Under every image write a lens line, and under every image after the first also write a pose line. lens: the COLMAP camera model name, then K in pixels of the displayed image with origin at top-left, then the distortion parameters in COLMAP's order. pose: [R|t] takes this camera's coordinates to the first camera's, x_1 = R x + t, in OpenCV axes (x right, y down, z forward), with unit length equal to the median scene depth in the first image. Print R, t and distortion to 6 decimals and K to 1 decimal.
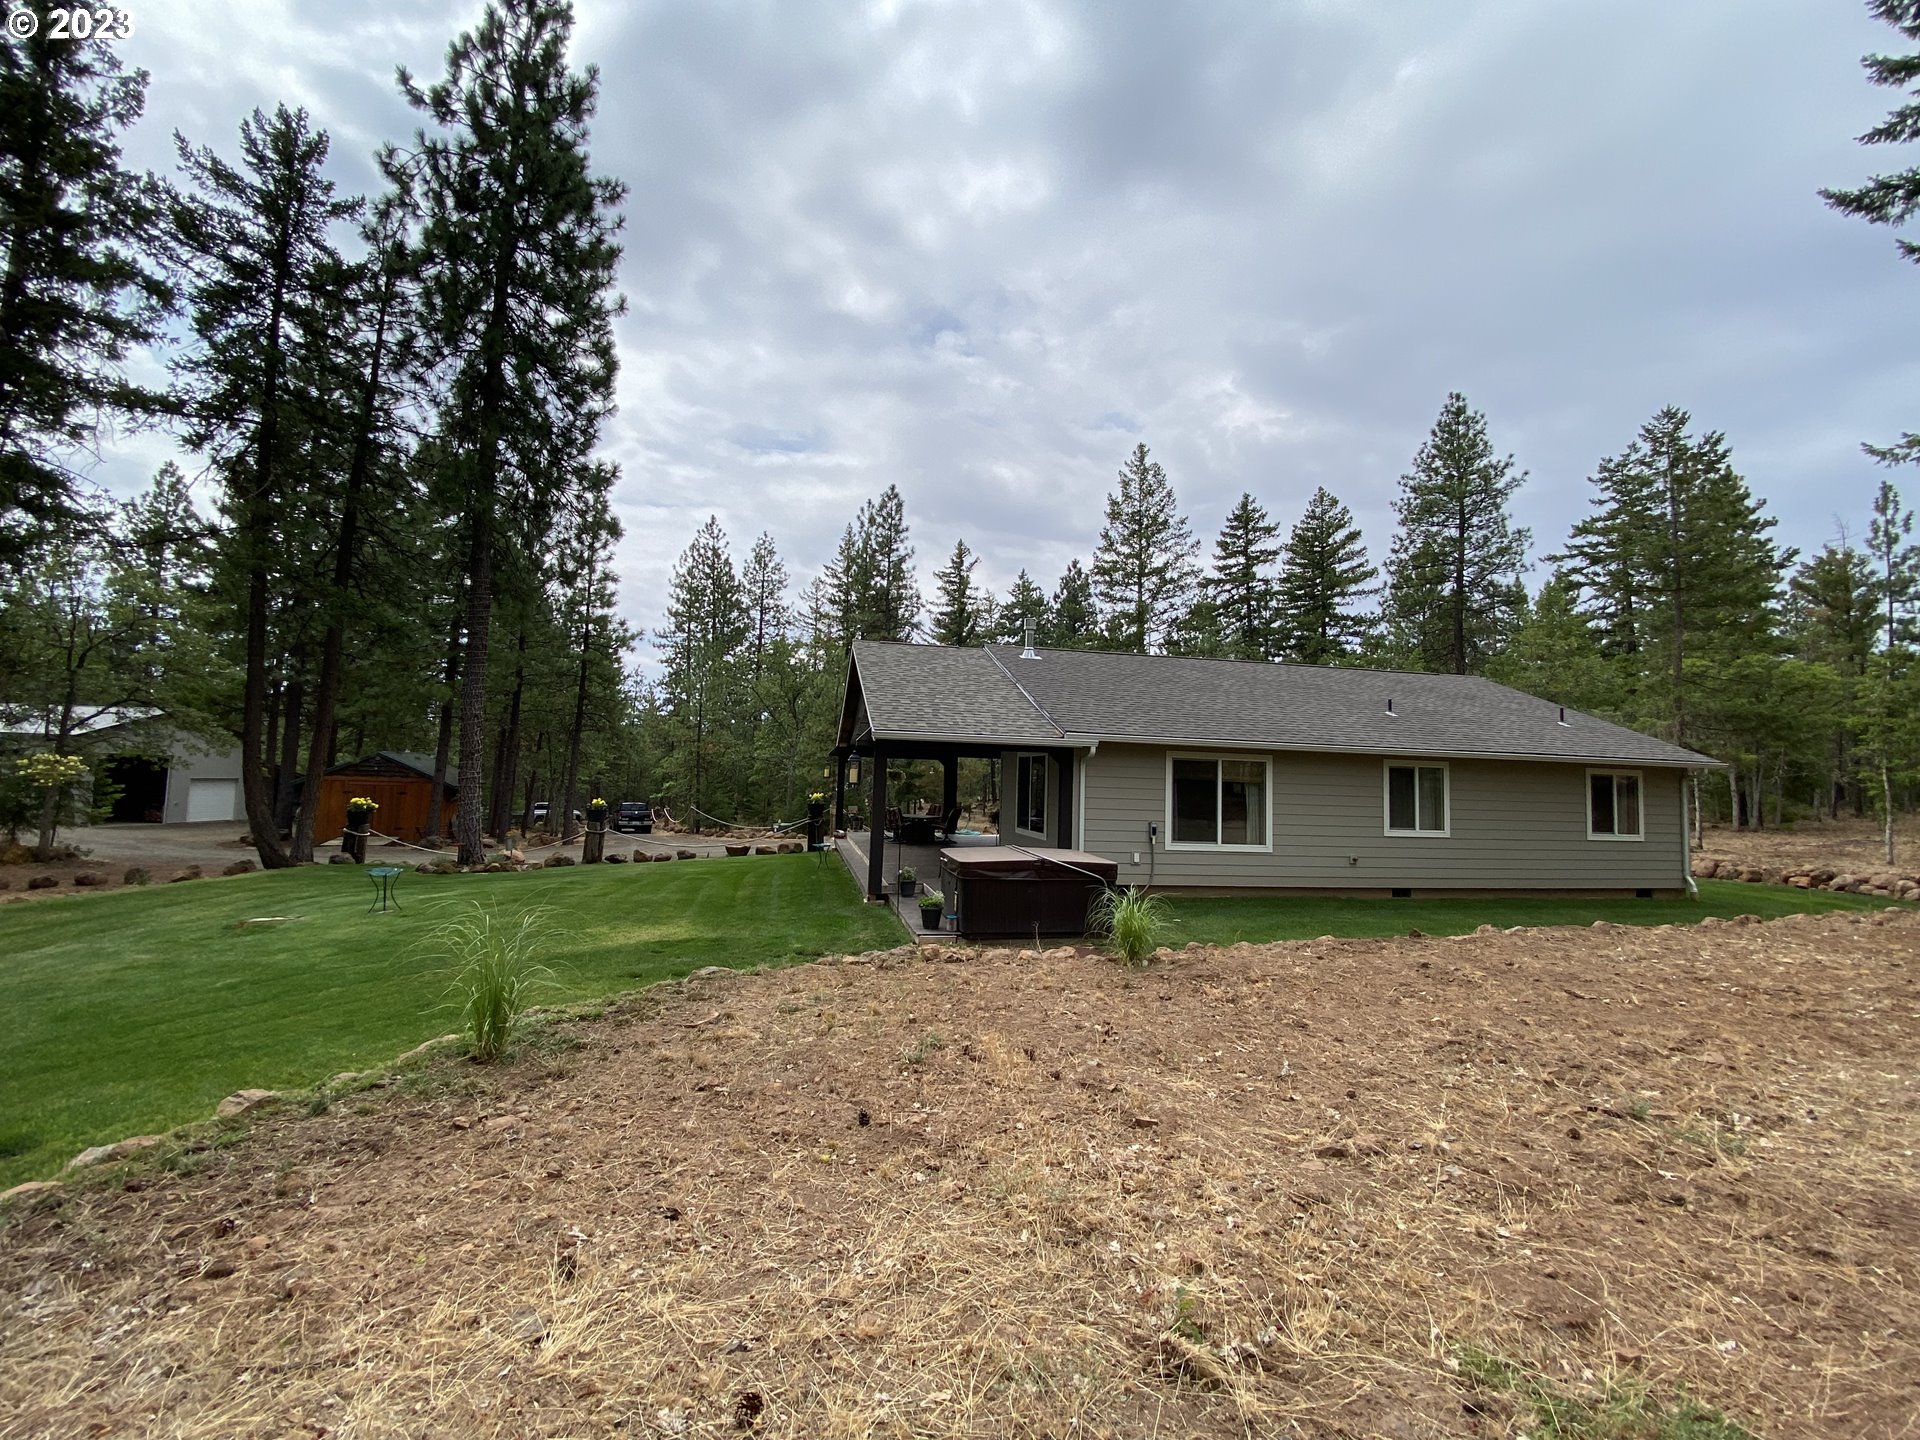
lens RADIAL K [[776.9, 0, 960.0], [0, 776.9, 720.0], [0, 0, 1]] dist [0.014324, -0.017144]
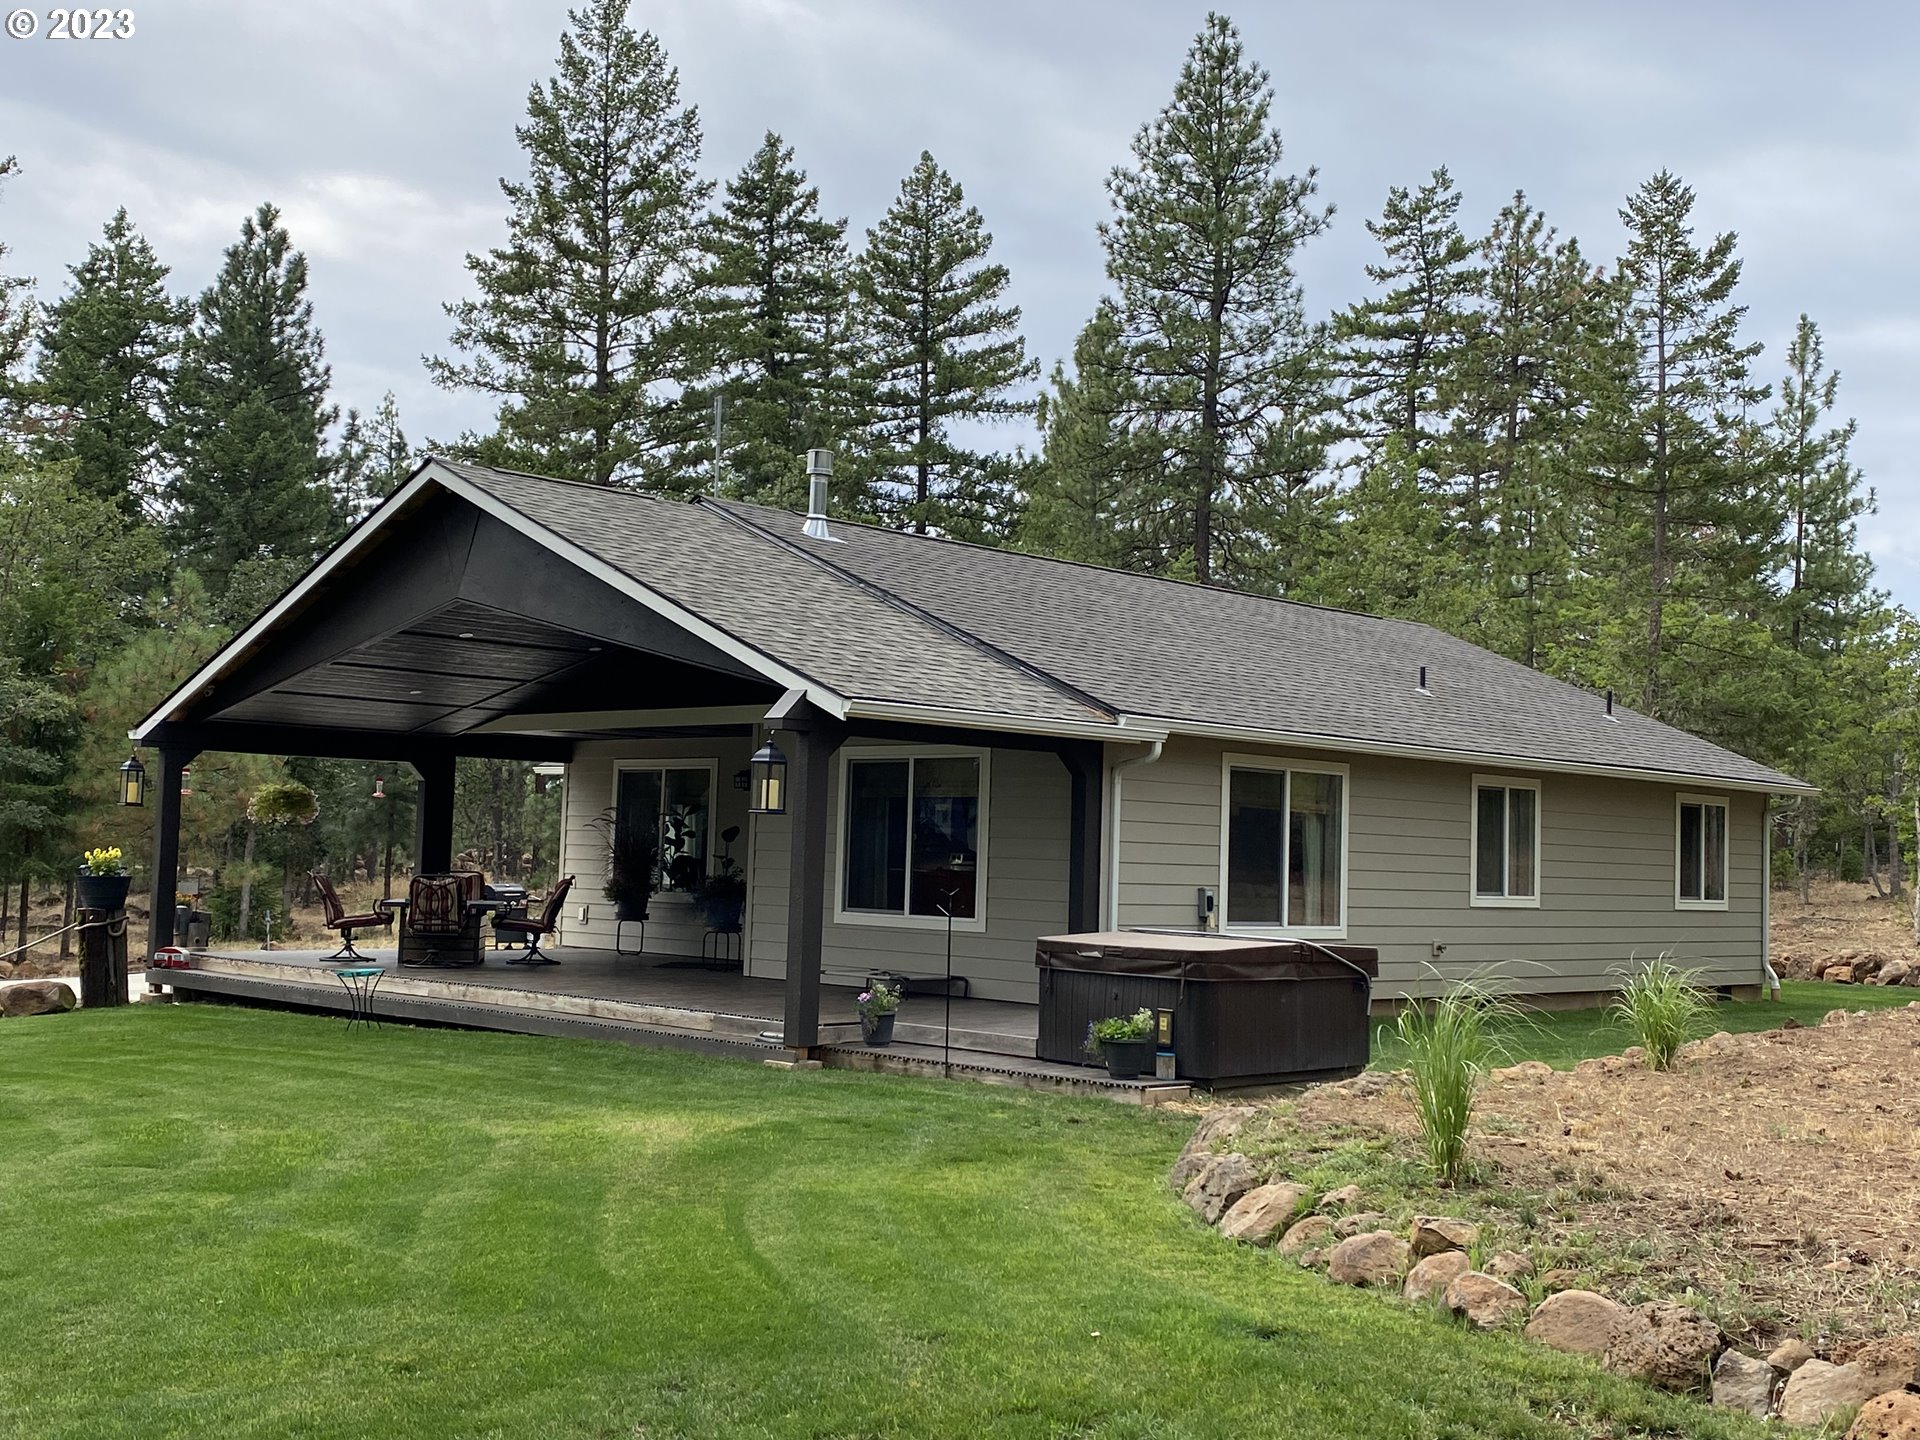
lens RADIAL K [[2165.0, 0, 959.7], [0, 2165.0, 685.6], [0, 0, 1]] dist [0.342218, -1.021229]
pose [[0.820862, 0.034385, 0.570091, -0.256754], [-0.042254, 0.999107, 0.000579, 0.000194], [-0.569561, -0.024564, 0.821582, -0.044432]]
